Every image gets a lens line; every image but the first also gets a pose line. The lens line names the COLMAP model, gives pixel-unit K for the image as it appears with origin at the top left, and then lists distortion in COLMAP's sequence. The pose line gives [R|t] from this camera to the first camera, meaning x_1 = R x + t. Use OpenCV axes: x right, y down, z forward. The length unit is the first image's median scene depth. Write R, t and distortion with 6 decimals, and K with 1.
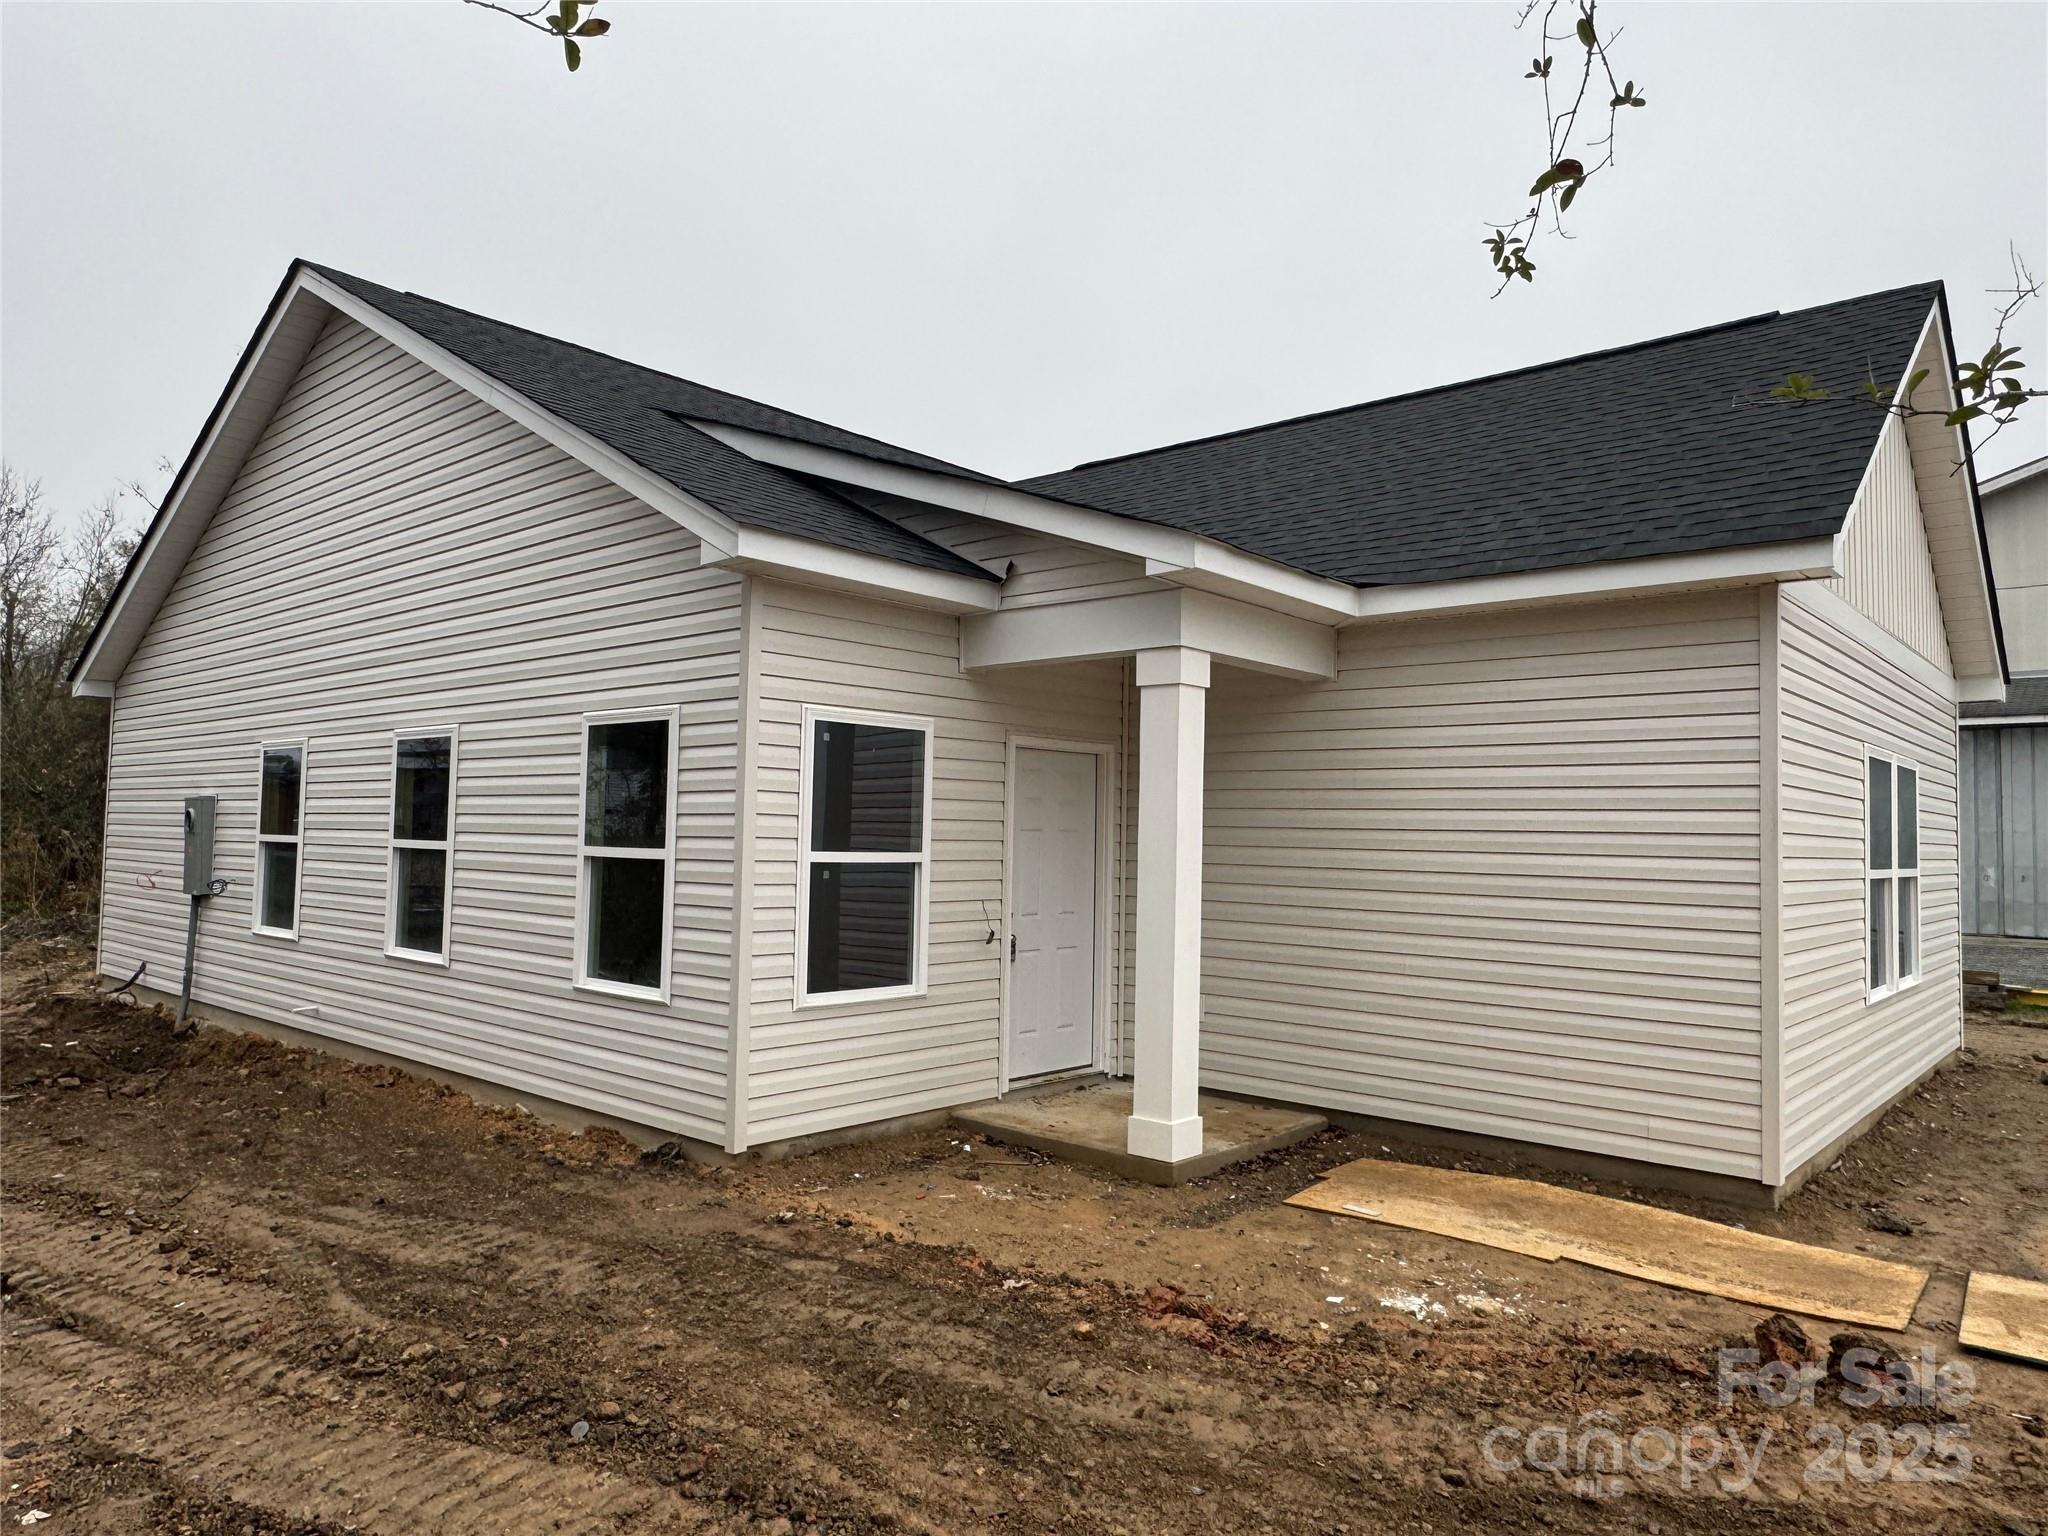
lens RADIAL K [[1329.4, 0, 1024.0], [0, 1329.4, 768.0], [0, 0, 1]] dist [-0.001559, -0.002374]
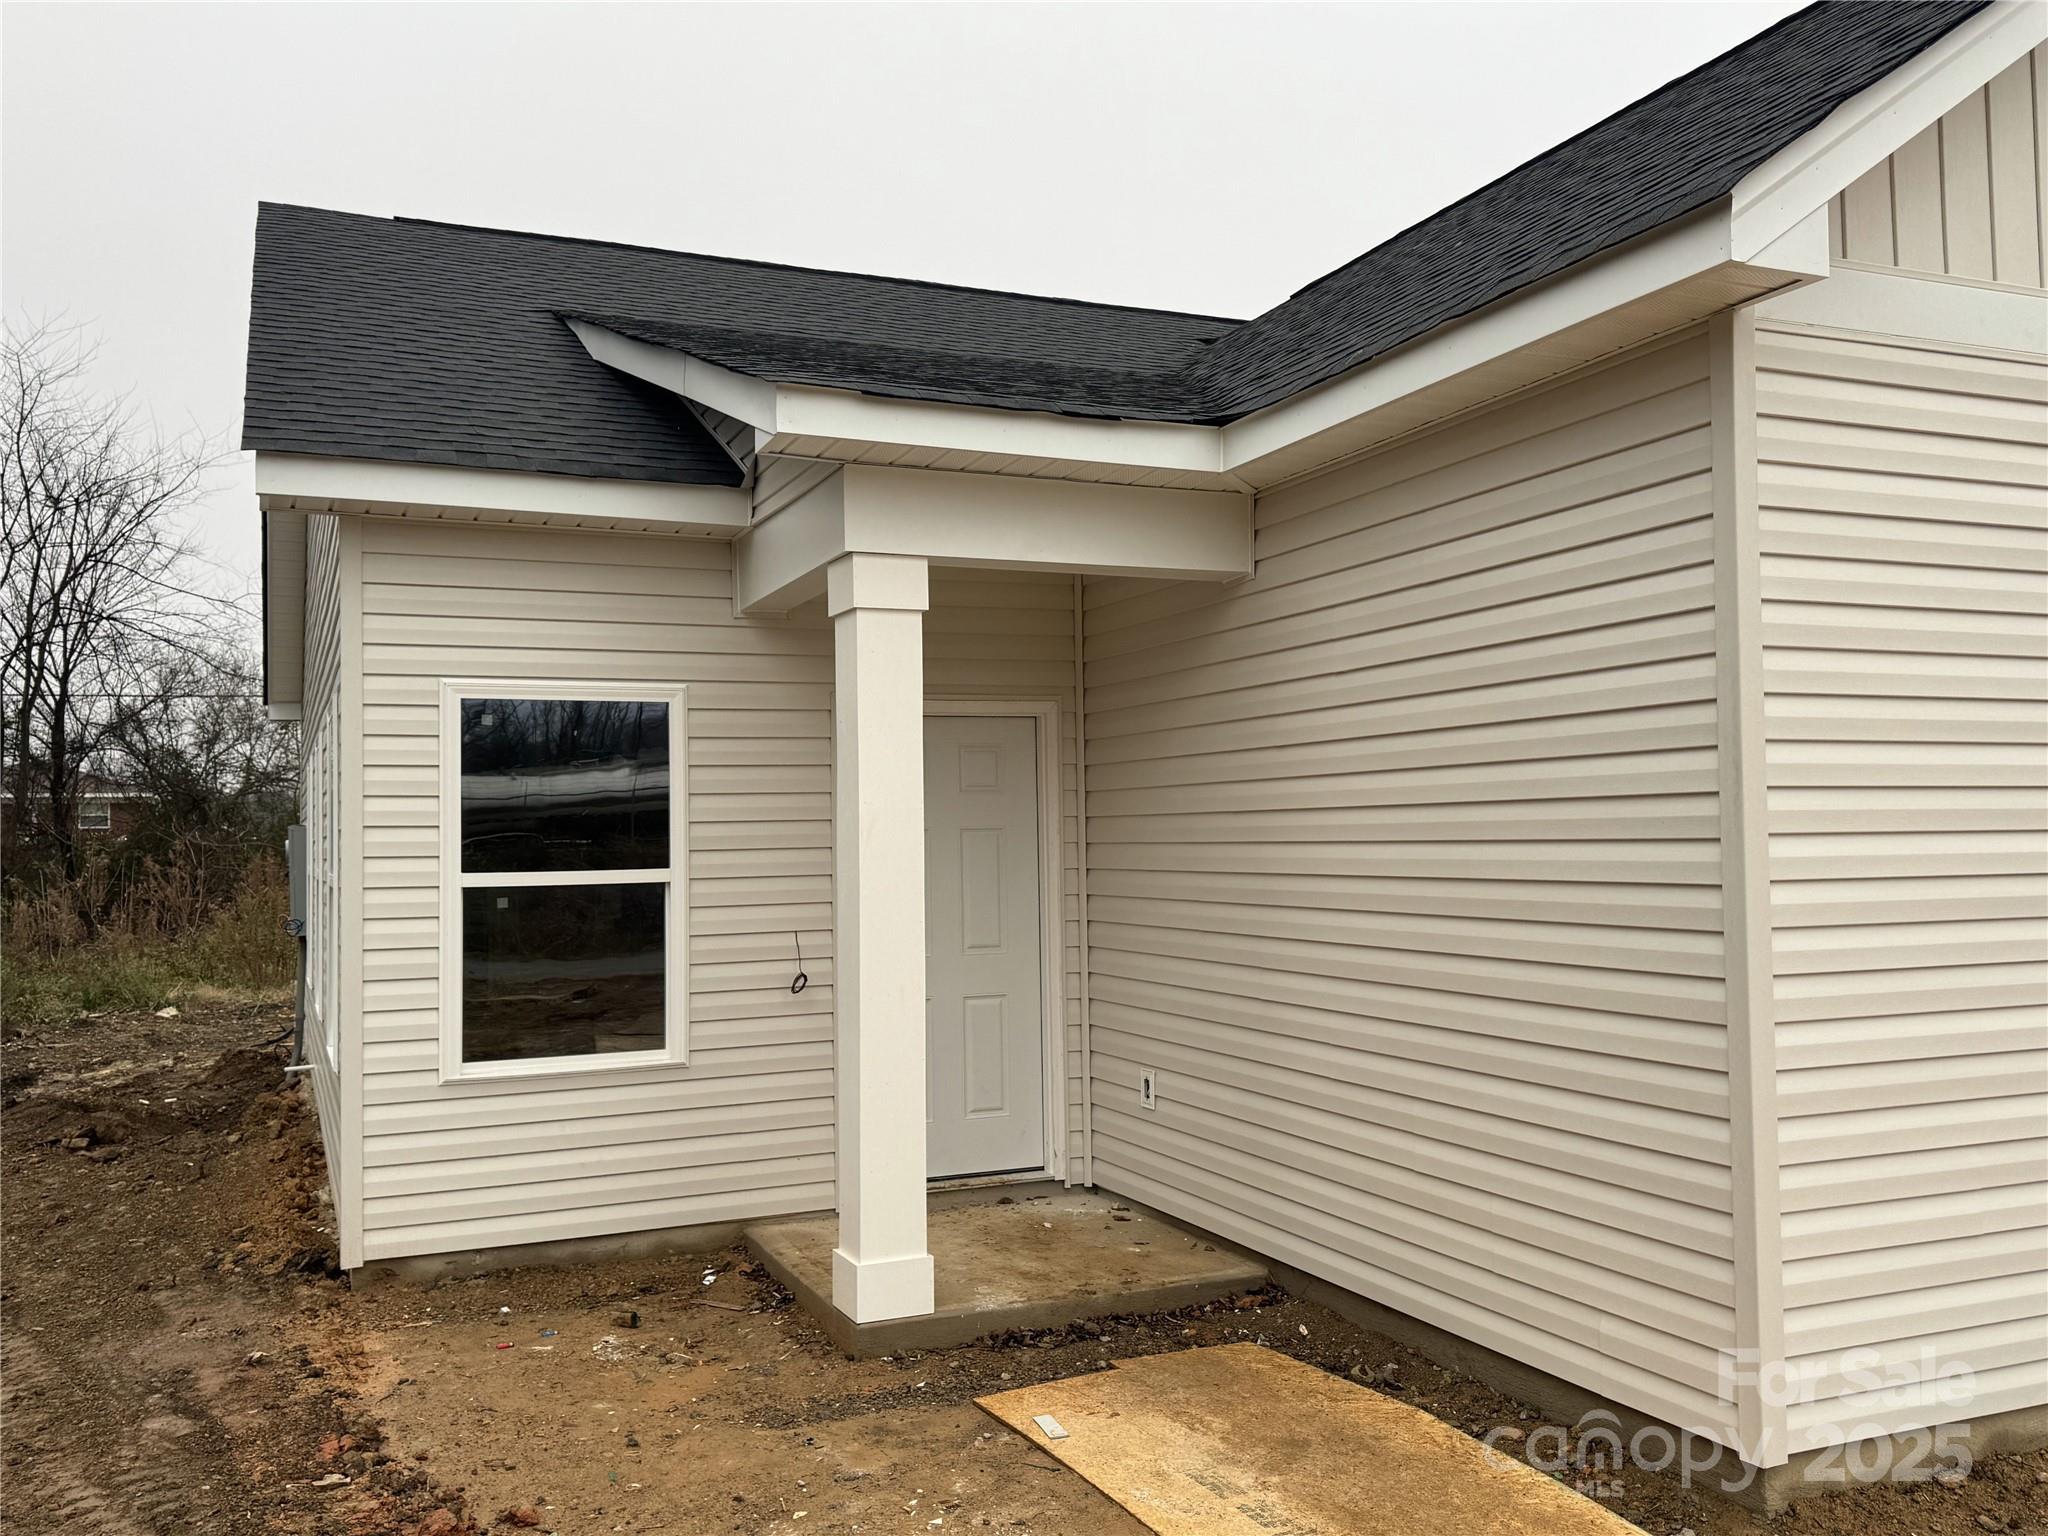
lens RADIAL K [[1740.8, 0, 1034.9], [0, 1740.8, 763.5], [0, 0, 1]] dist [0.137543, -0.219908]
pose [[0.902927, -0.054058, -0.426381, 0.558011], [0.056933, 0.998360, -0.006011, 0.024911], [0.426007, -0.018848, 0.904524, 0.229872]]
